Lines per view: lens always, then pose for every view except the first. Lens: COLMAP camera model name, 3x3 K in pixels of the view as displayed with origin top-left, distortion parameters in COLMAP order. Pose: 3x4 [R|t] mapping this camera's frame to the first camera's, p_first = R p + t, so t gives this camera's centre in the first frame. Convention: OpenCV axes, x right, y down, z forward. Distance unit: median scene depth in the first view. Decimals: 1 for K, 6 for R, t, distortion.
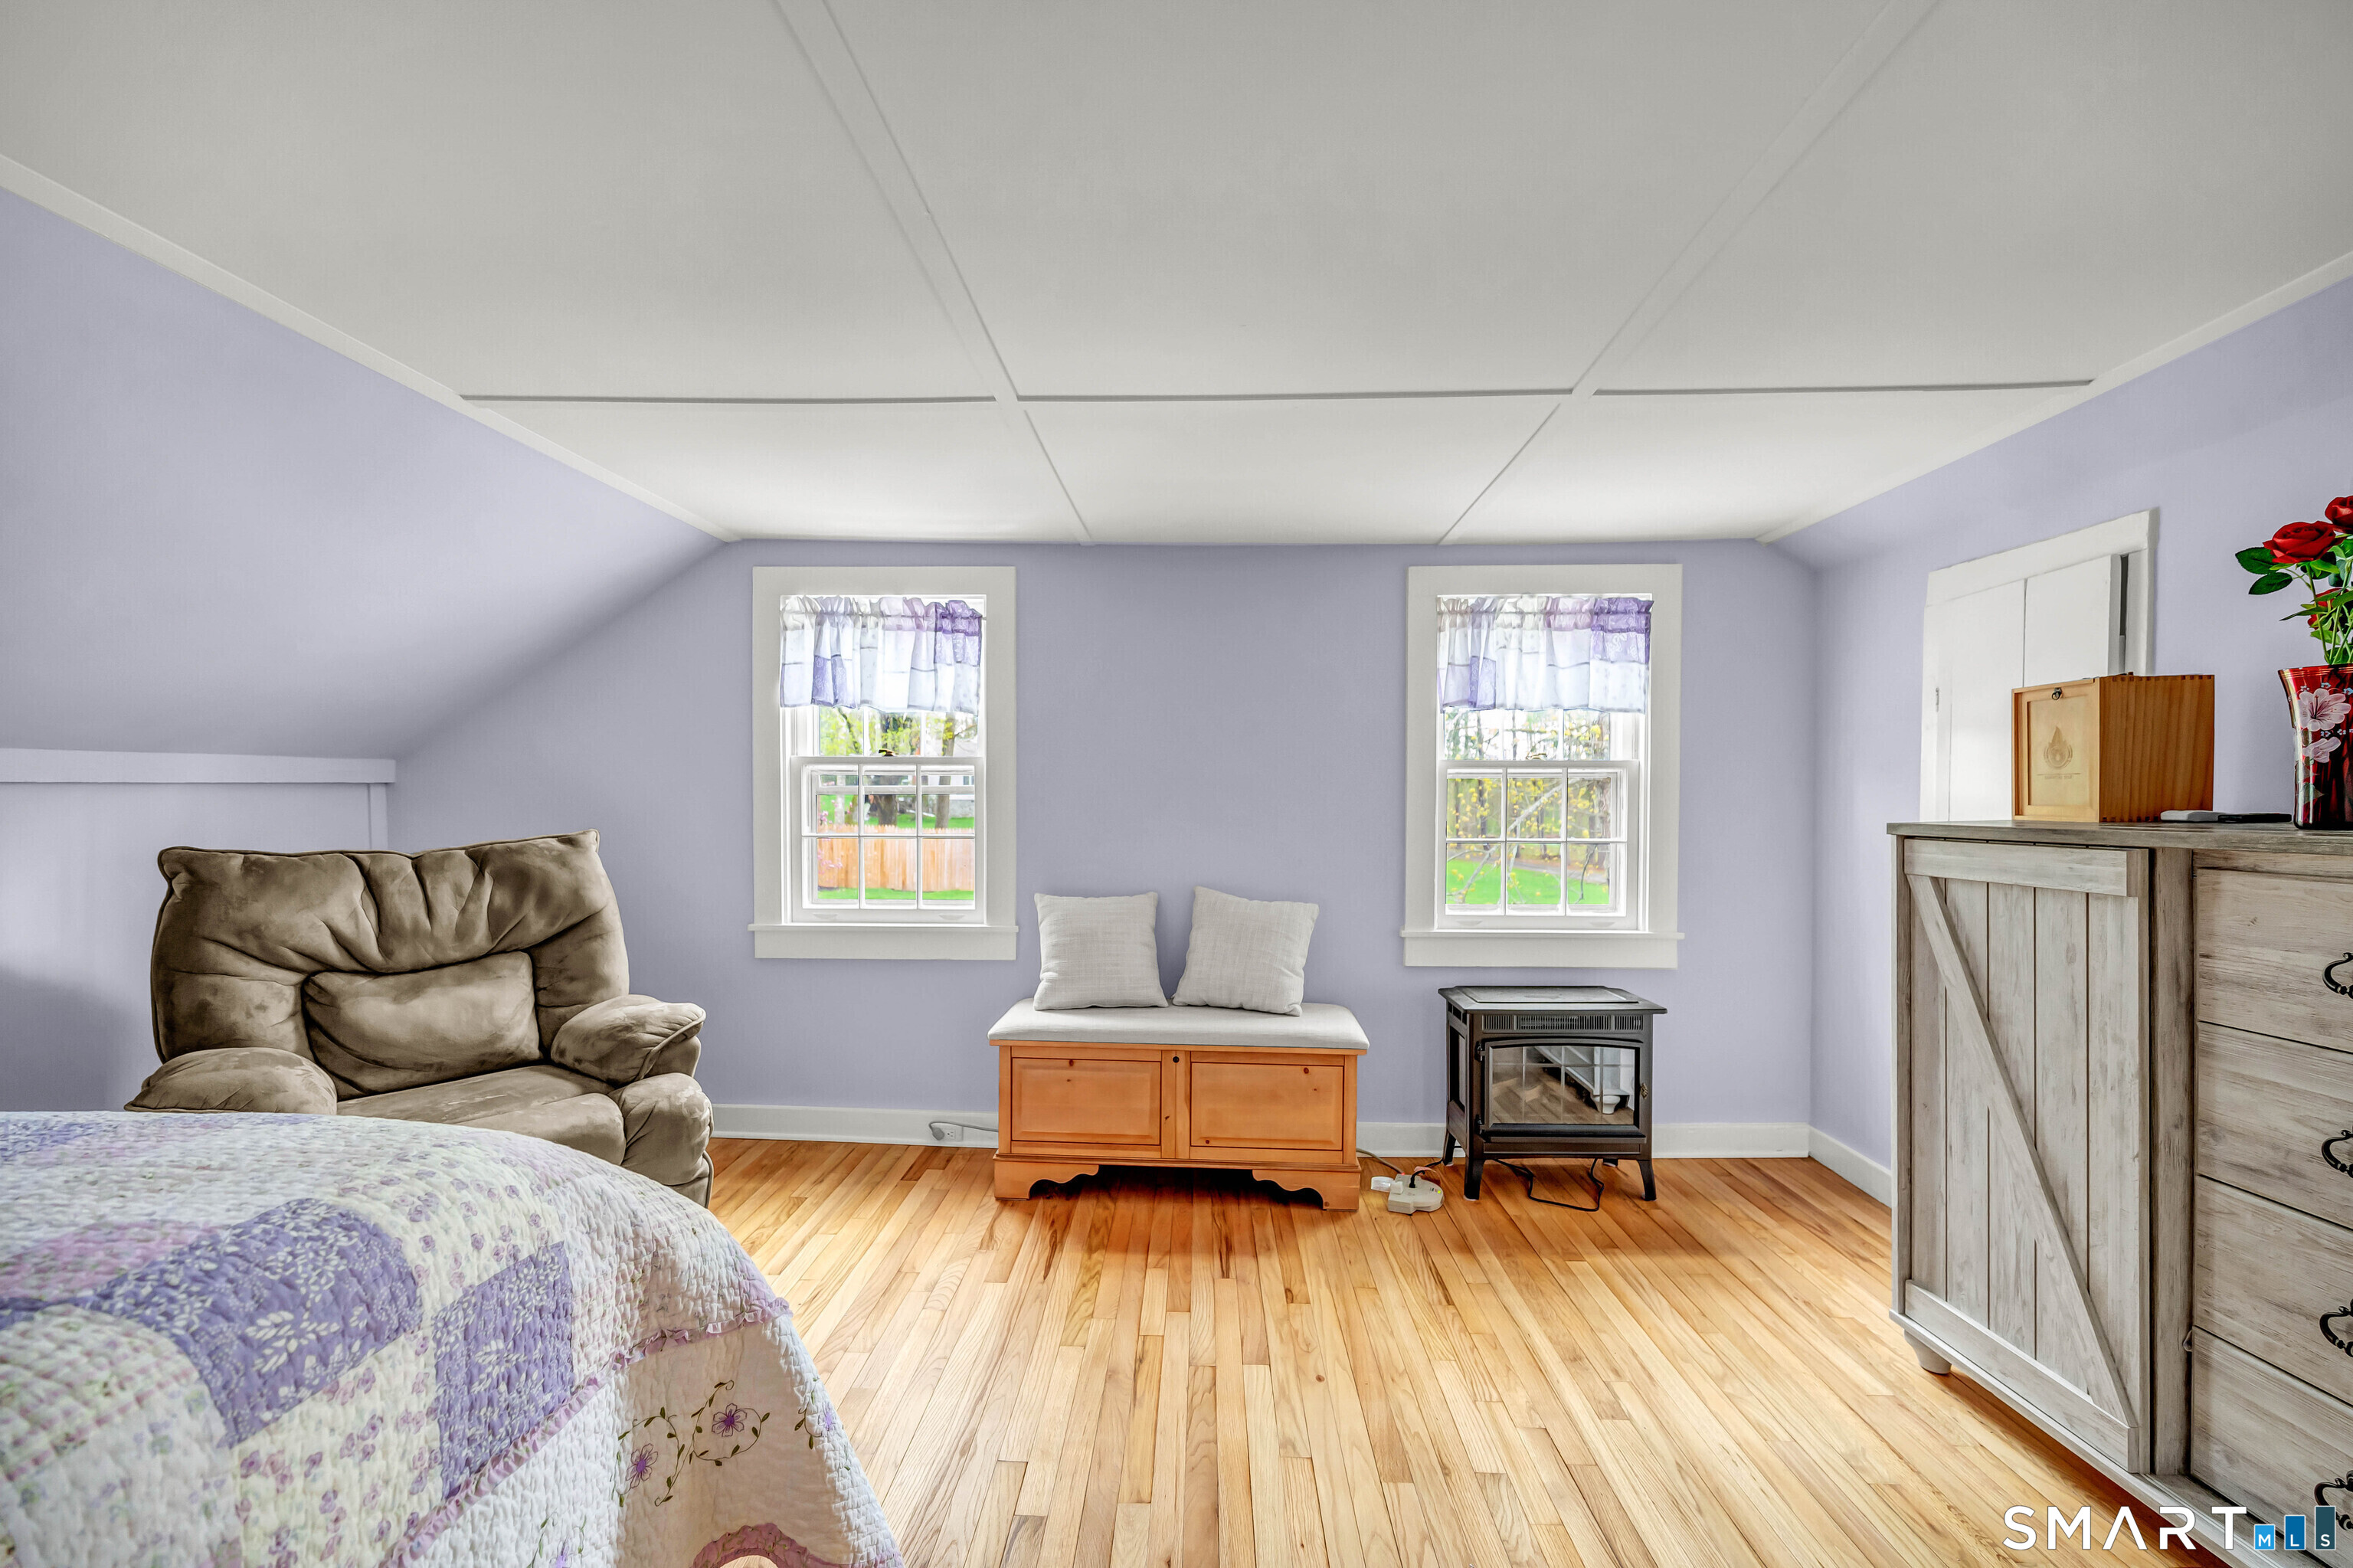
lens RADIAL K [[920.9, 0, 1169.5], [0, 920.9, 796.8], [0, 0, 1]] dist [0.000351, -0.000023]
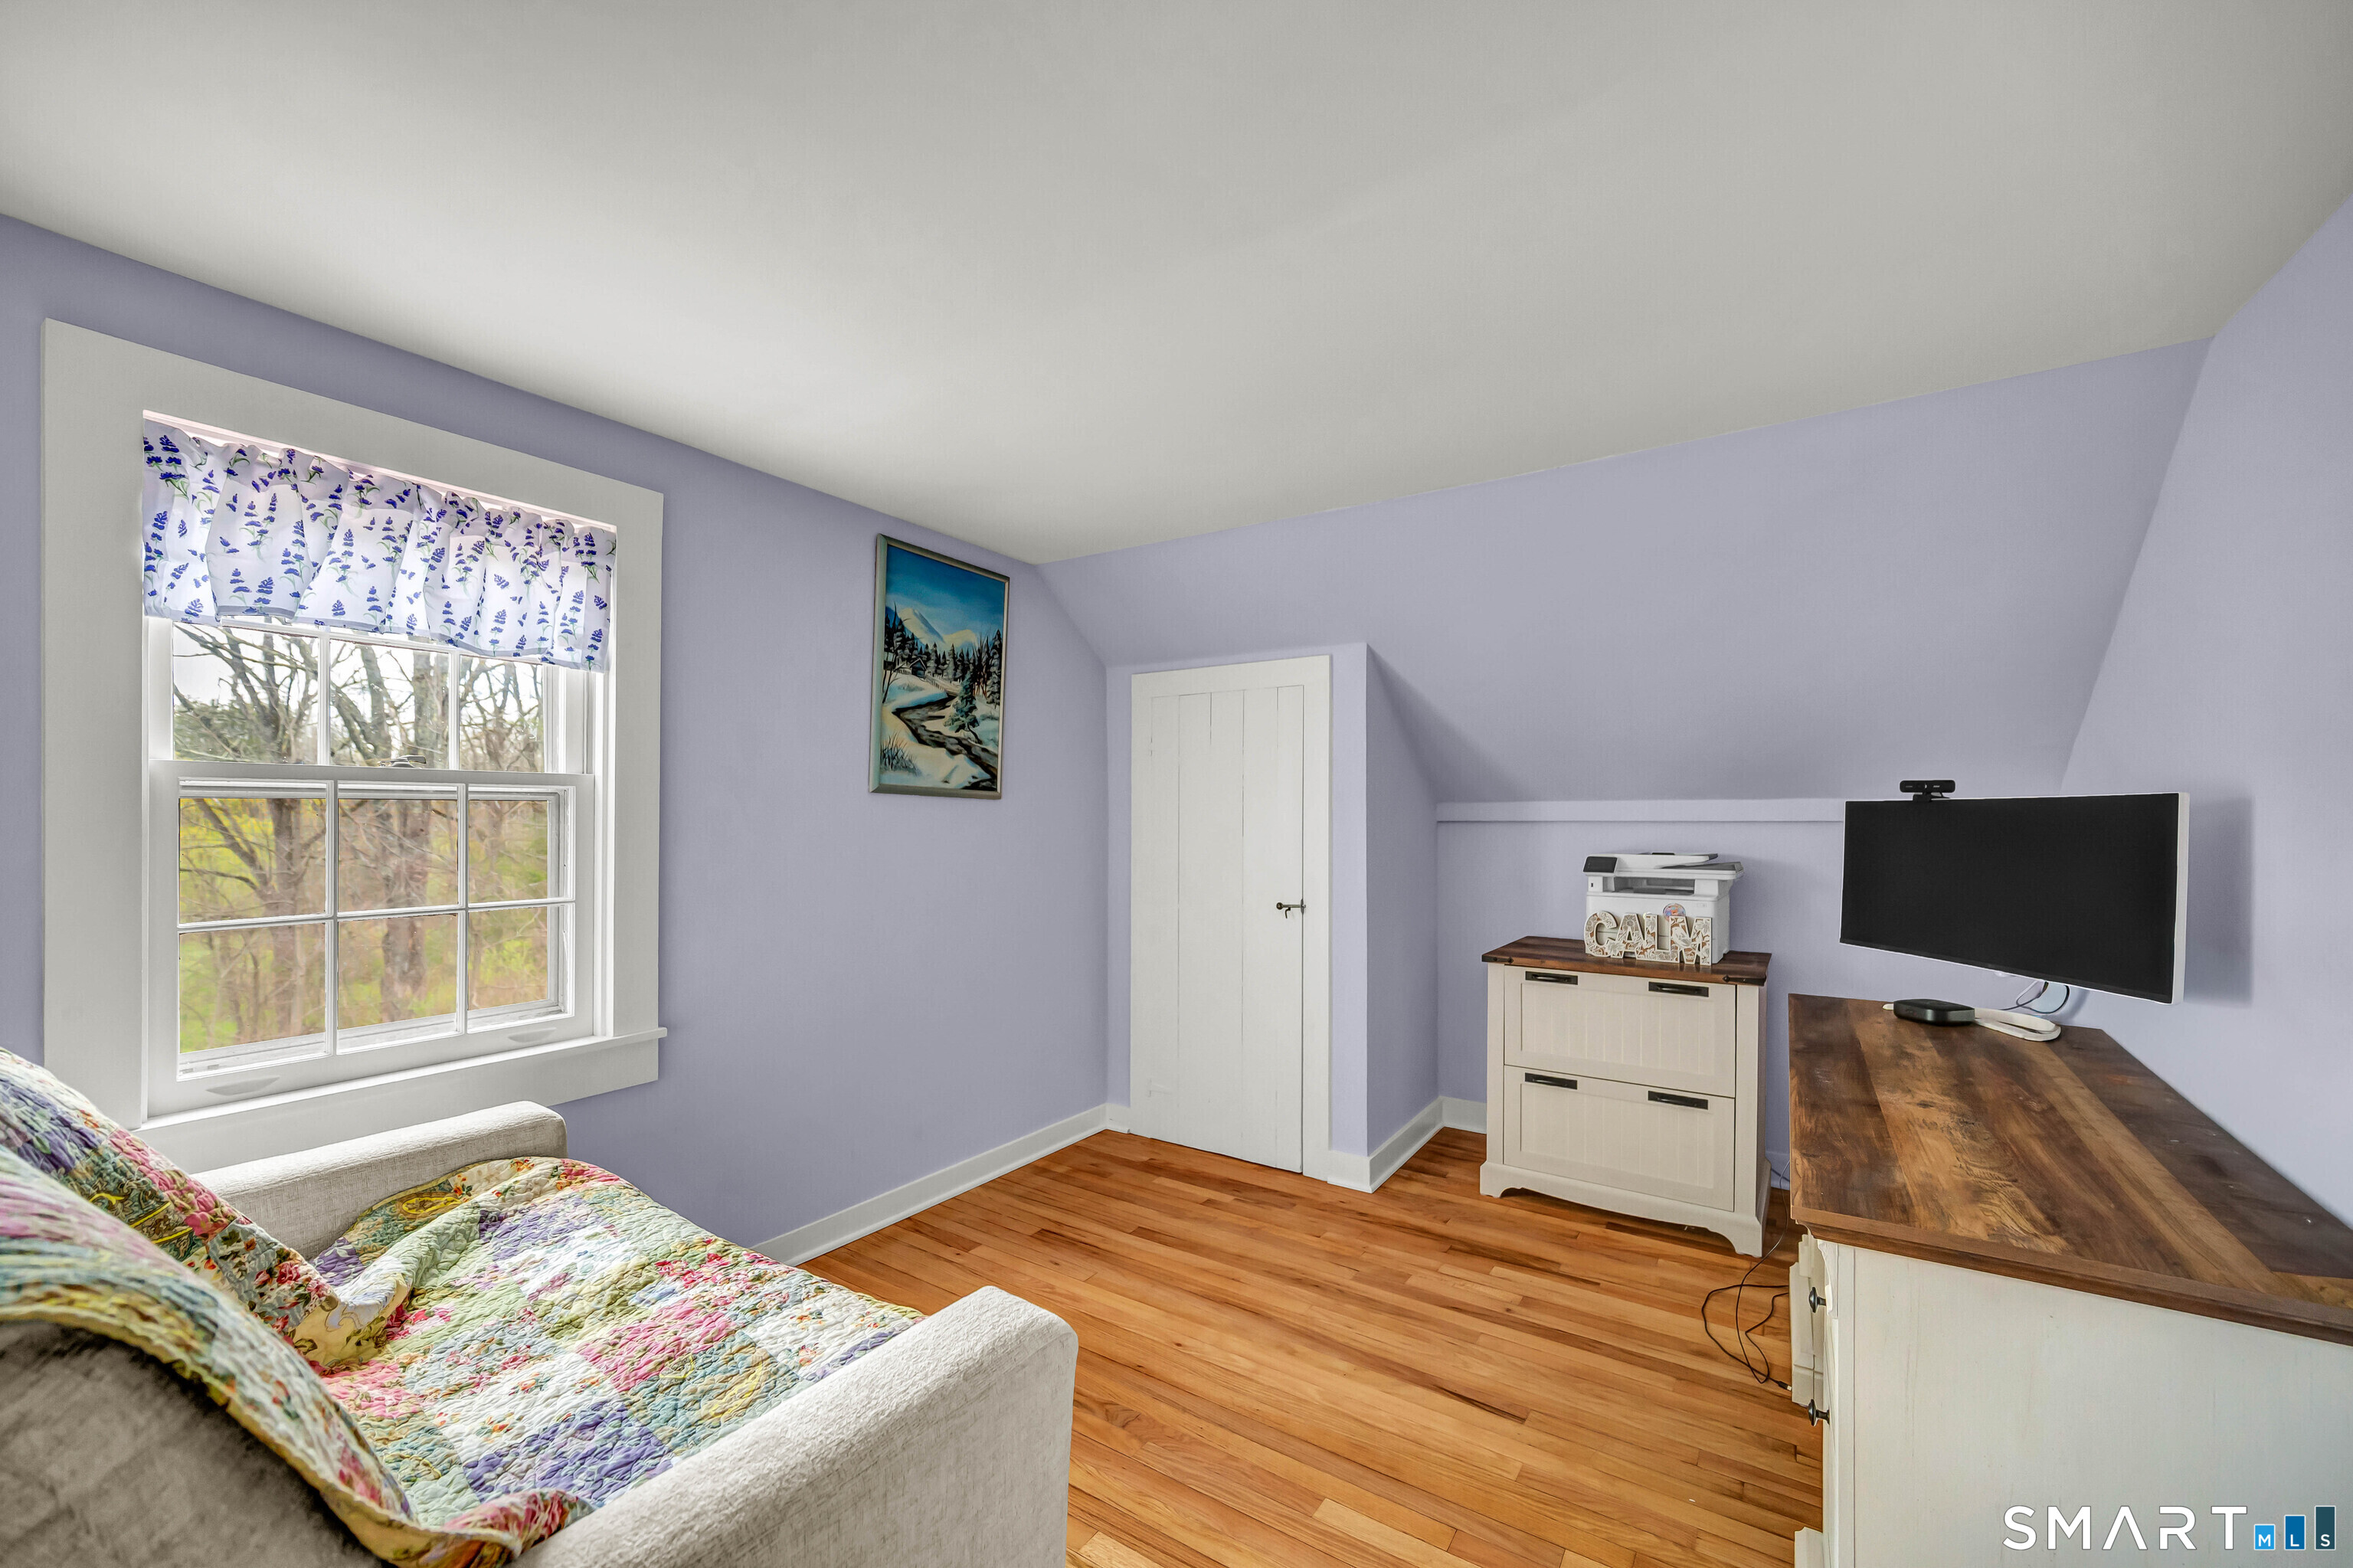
lens RADIAL K [[944.4, 0, 1180.7], [0, 944.4, 815.1], [0, 0, 1]] dist [0.000613, 0.000013]
pose [[0.520296, 0.000845, 0.853986, 0.177195], [-0.005776, 0.999980, 0.002530, -0.017010], [-0.853967, -0.006248, 0.520290, 0.343869]]
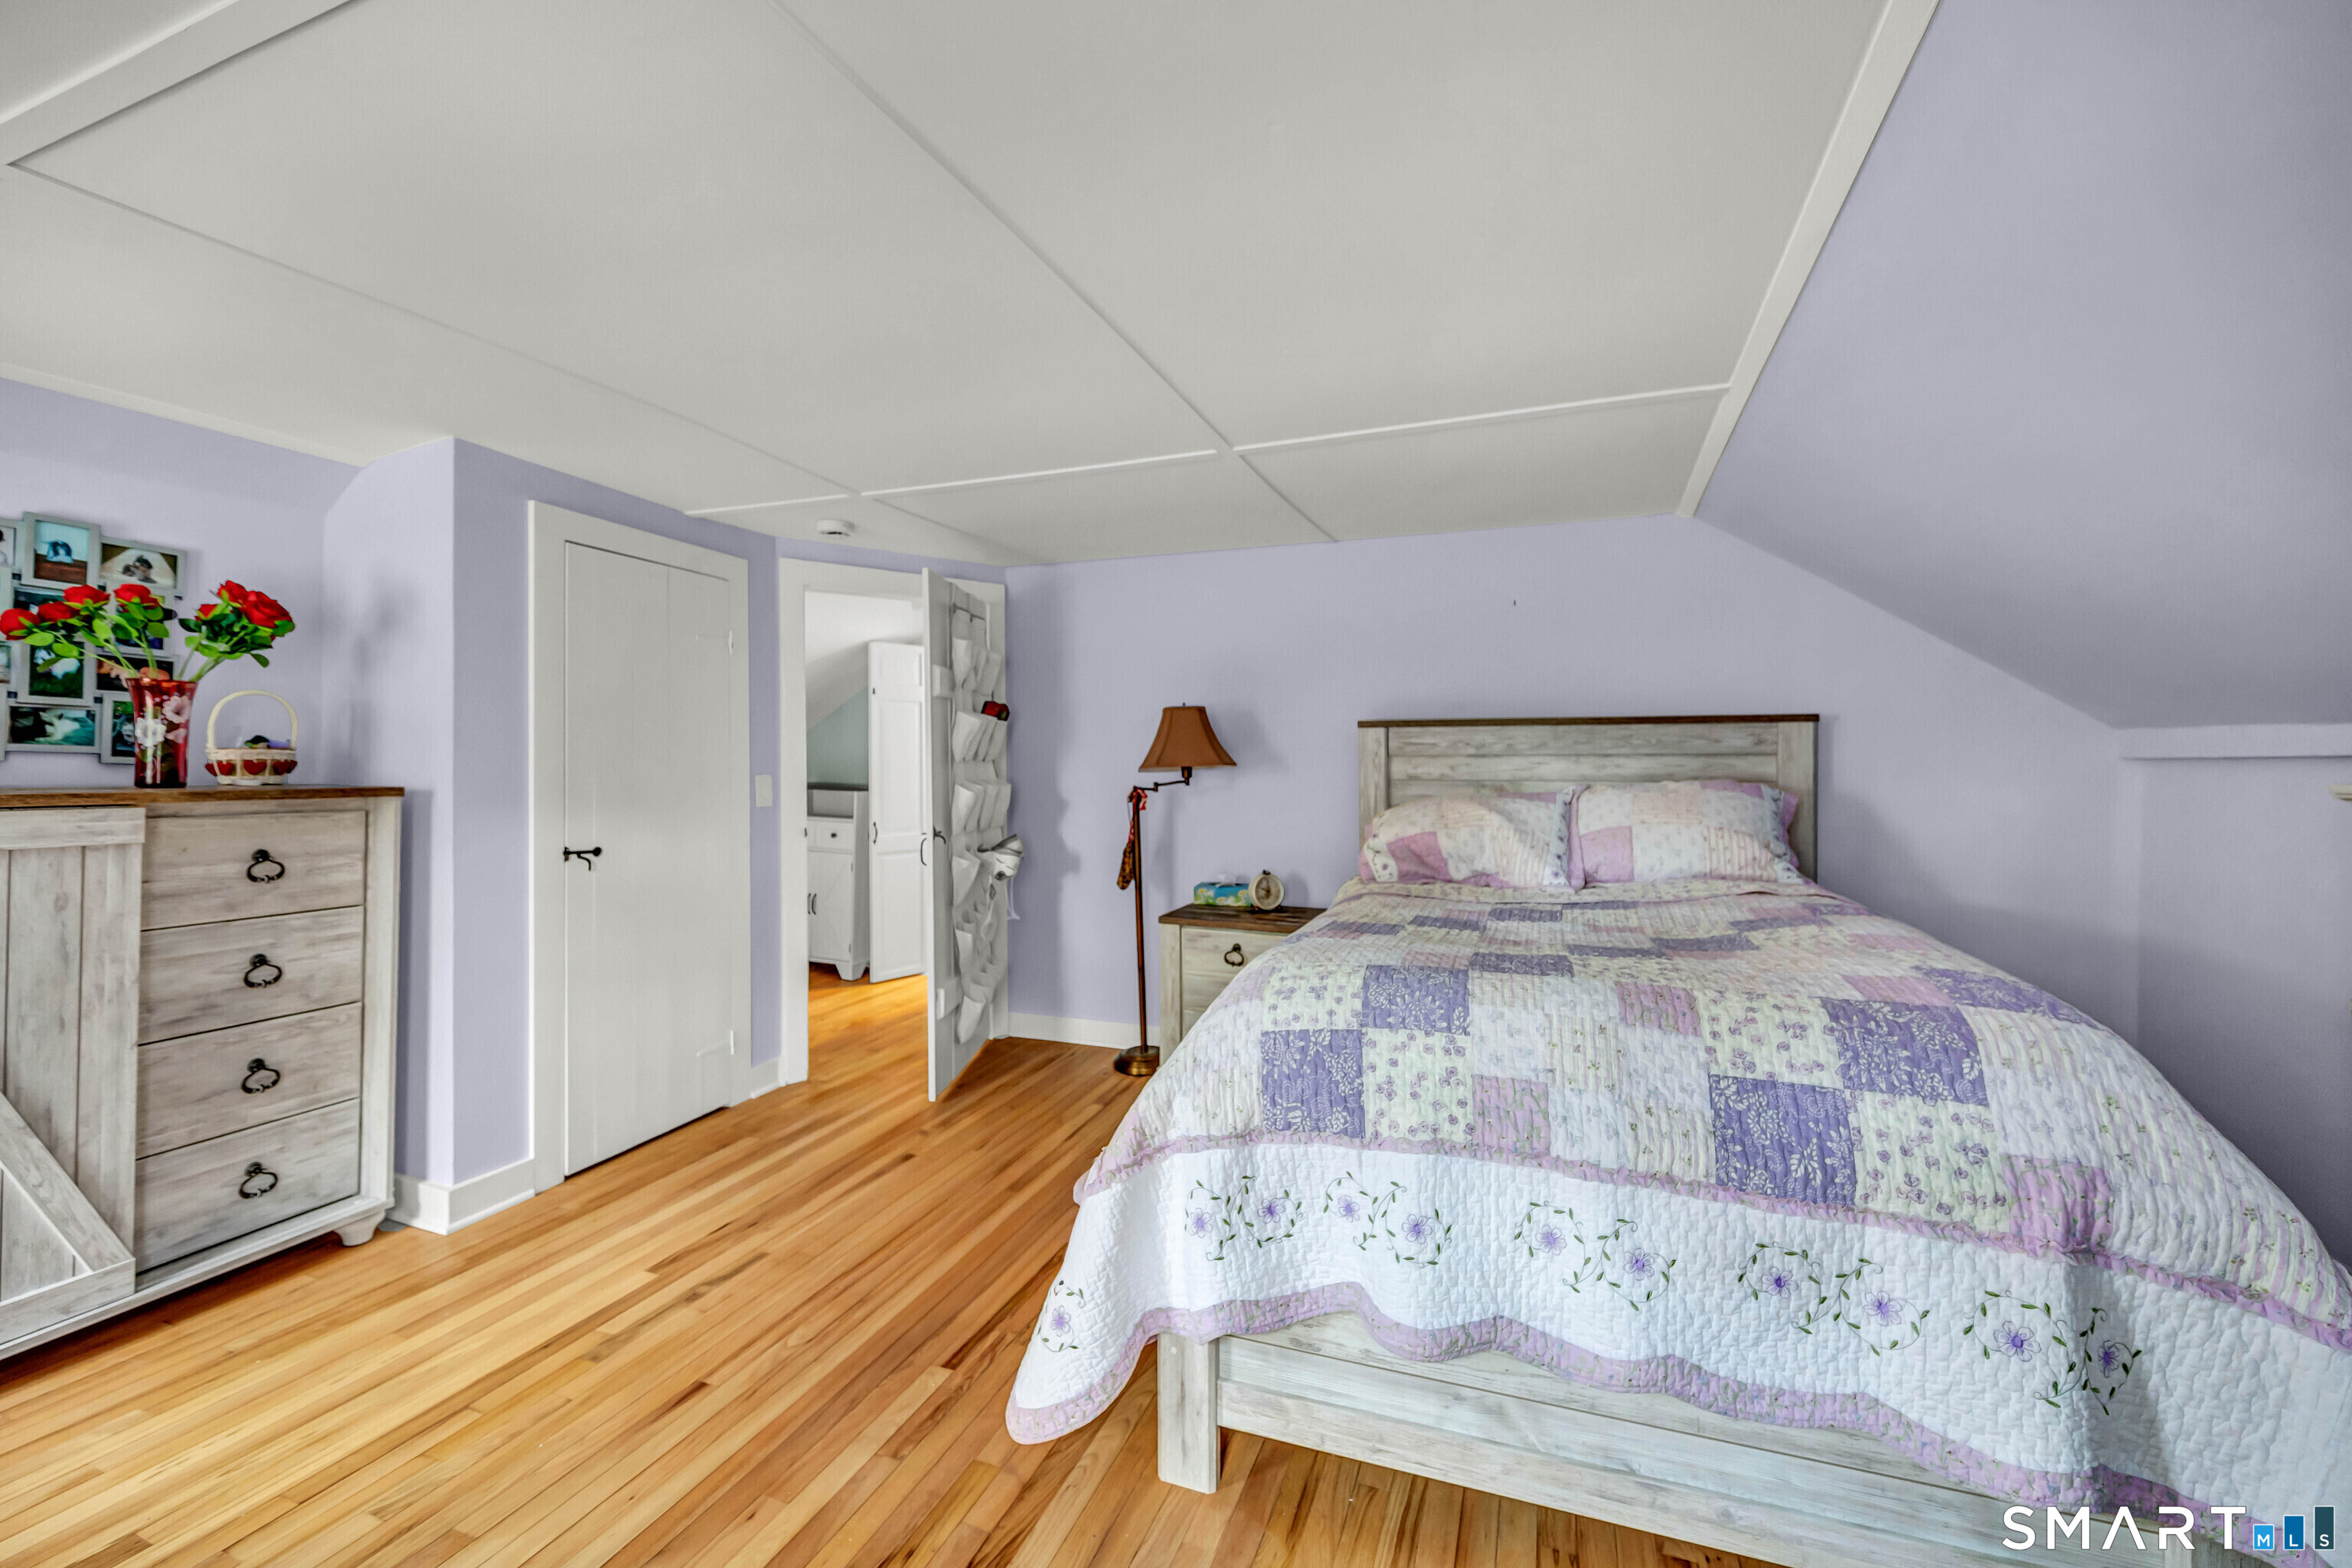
lens RADIAL K [[912.2, 0, 1175.4], [0, 912.2, 777.8], [0, 0, 1]] dist [0.000010, 0.000017]
pose [[-0.945219, 0.003478, 0.326417, -0.409818], [0.004762, 0.999984, 0.003133, 0.011513], [-0.326401, 0.004516, -0.945221, 0.954453]]
